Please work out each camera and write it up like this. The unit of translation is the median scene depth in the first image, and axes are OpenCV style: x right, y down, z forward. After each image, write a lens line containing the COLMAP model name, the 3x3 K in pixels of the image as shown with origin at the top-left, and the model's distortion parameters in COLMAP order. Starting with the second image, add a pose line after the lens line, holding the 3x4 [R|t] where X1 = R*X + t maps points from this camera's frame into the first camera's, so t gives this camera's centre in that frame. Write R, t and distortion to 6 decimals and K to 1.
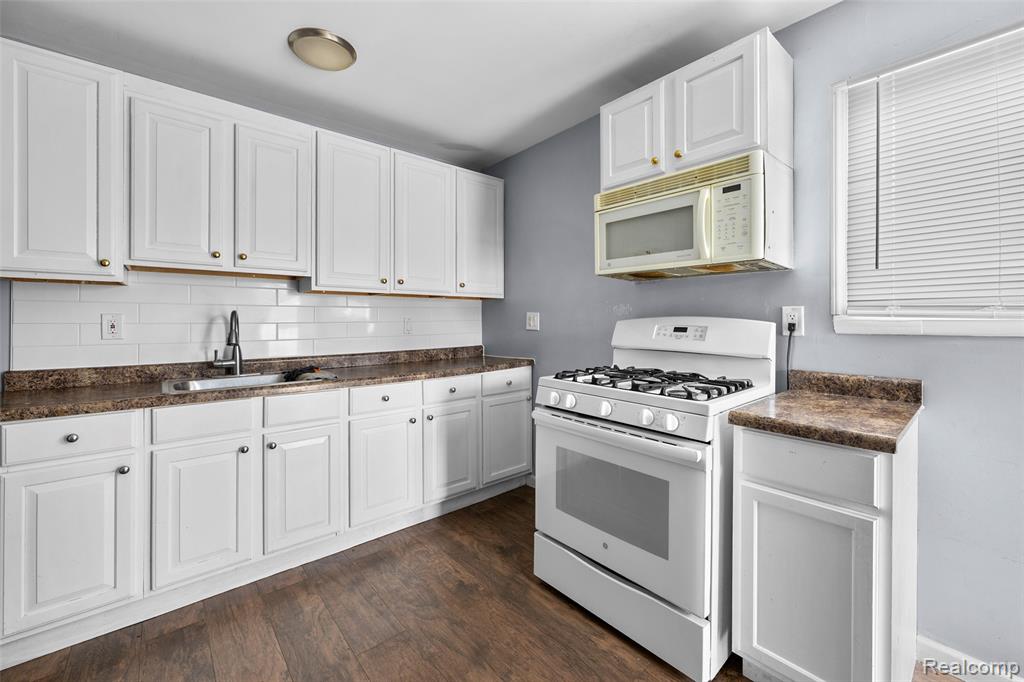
lens RADIAL K [[413.1, 0, 510.5], [0, 413.1, 324.5], [0, 0, 1]] dist [0.001115, 0.000140]
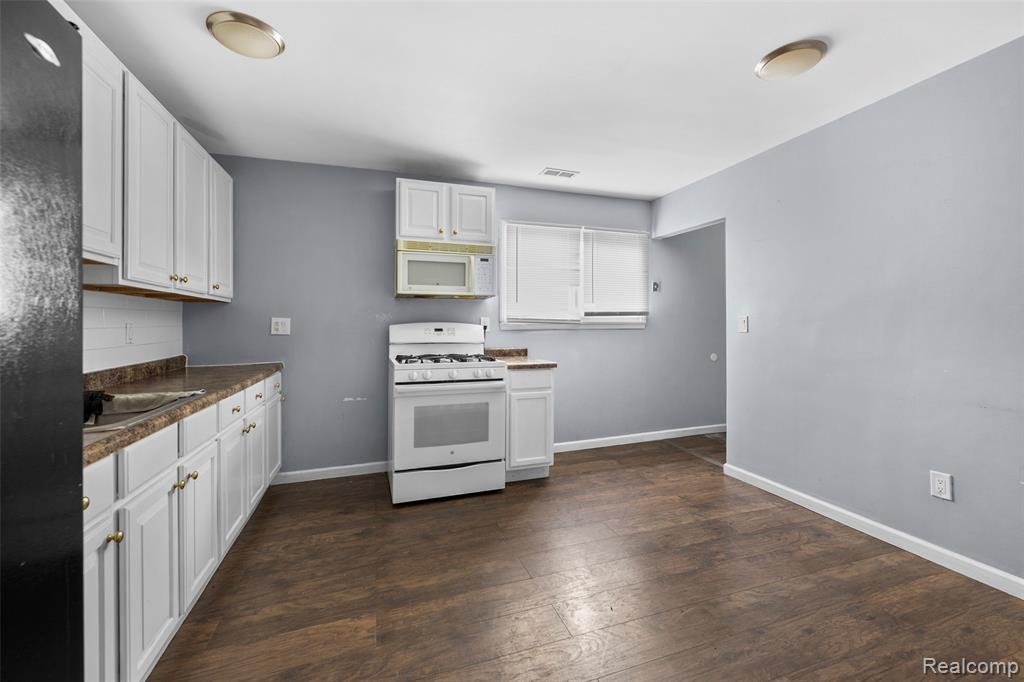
lens RADIAL K [[414.0, 0, 512.0], [0, 414.0, 341.0], [0, 0, 1]] dist [-0.000303, -0.000077]
pose [[0.366355, -0.038808, 0.929666, -1.058844], [0.014842, 0.999246, 0.035864, 0.001127], [-0.930357, 0.000659, 0.366655, 0.095220]]
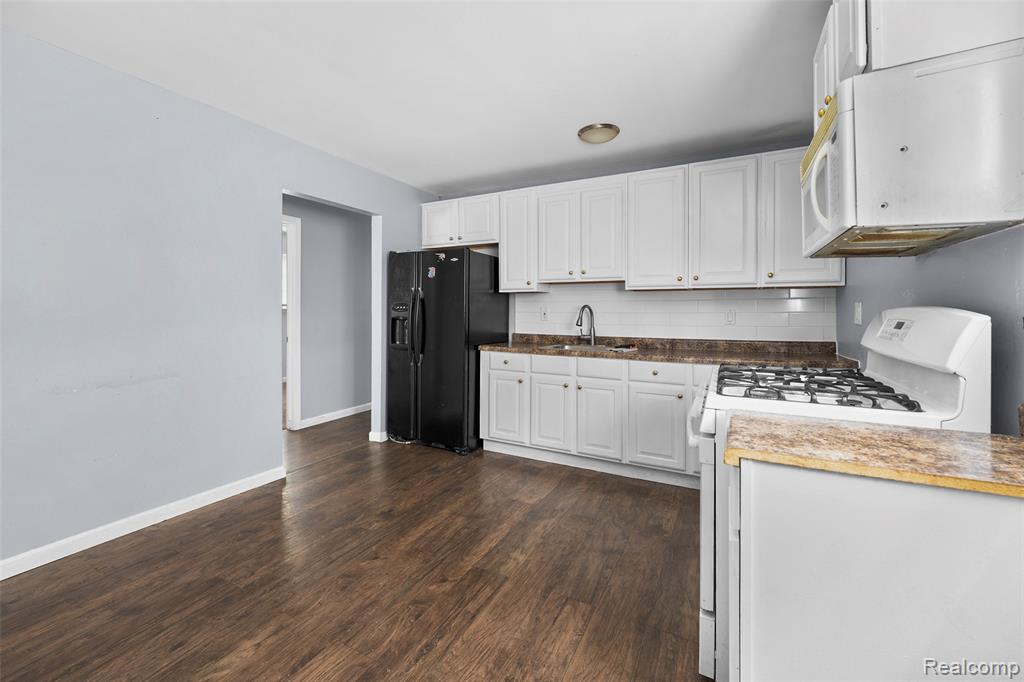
lens RADIAL K [[413.1, 0, 510.5], [0, 413.1, 324.5], [0, 0, 1]] dist [0.001115, 0.000140]
pose [[0.369563, 0.030648, -0.928700, 0.805729], [-0.012574, 0.999529, 0.027982, 0.000762], [0.929121, 0.001337, 0.369774, 0.131578]]
